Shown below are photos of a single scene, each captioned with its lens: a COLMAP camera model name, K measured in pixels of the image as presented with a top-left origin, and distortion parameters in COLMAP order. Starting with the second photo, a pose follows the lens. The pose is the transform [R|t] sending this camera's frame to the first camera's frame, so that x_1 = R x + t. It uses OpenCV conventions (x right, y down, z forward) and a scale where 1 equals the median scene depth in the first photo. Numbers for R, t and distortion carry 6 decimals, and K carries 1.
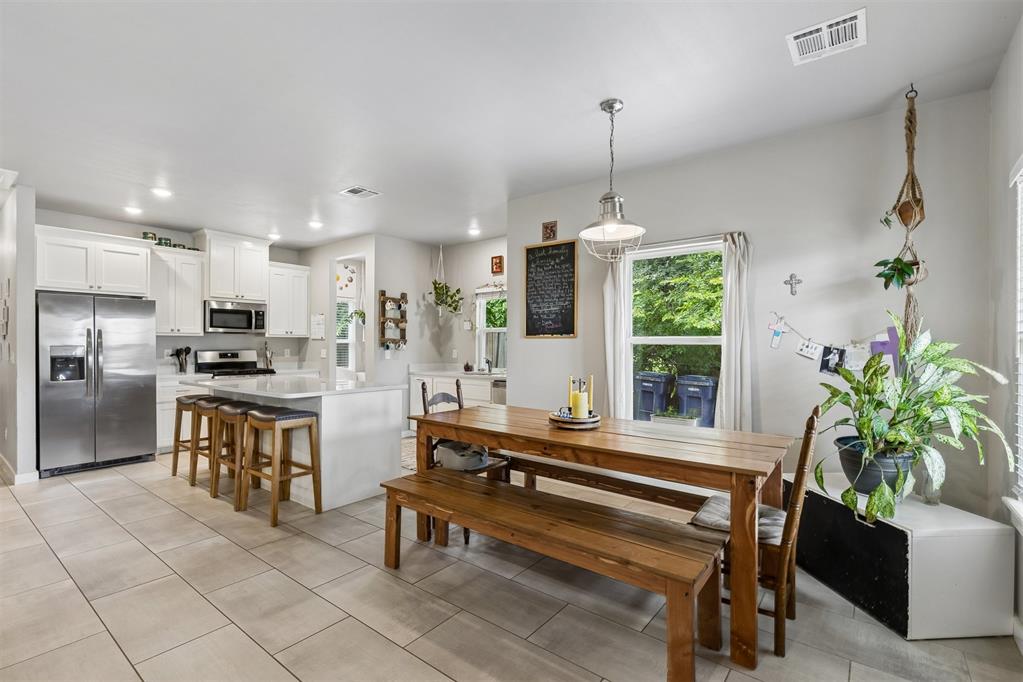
lens RADIAL K [[462.7, 0, 509.3], [0, 462.7, 344.7], [0, 0, 1]] dist [0.007725, -0.002378]
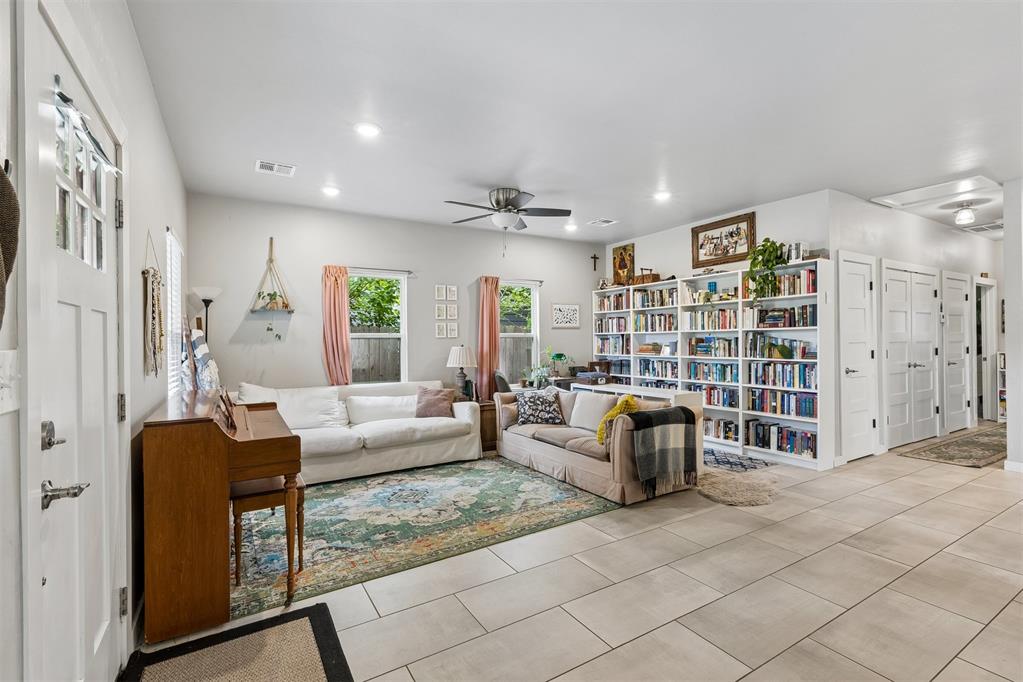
lens RADIAL K [[462.7, 0, 509.3], [0, 462.7, 339.0], [0, 0, 1]] dist [0.007725, -0.002378]
pose [[-0.354807, -0.002348, -0.934937, 0.291351], [0.007300, 0.999959, -0.005282, 0.004599], [0.934911, -0.008699, -0.354775, 0.318284]]
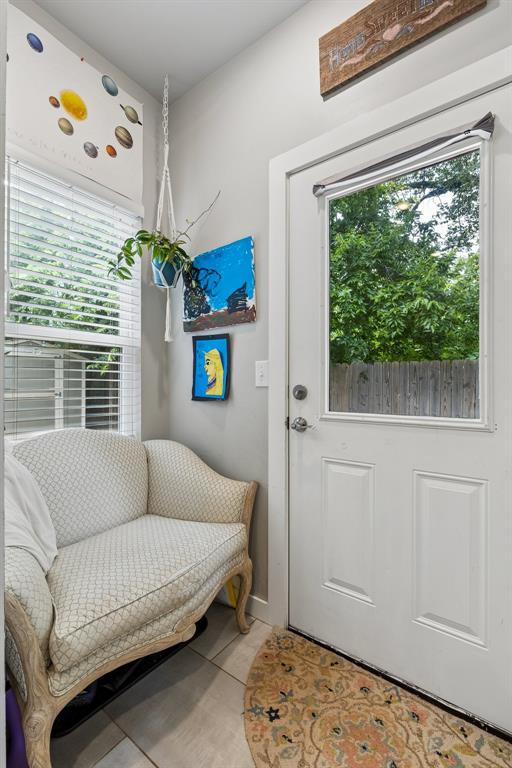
lens RADIAL K [[347.4, 0, 254.8], [0, 347.4, 385.7], [0, 0, 1]] dist [0.007725, -0.002378]
pose [[0.999934, 0.001232, 0.011380, -0.458464], [-0.001274, 0.999992, 0.003688, 0.038554], [-0.011376, -0.003702, 0.999928, 1.356685]]
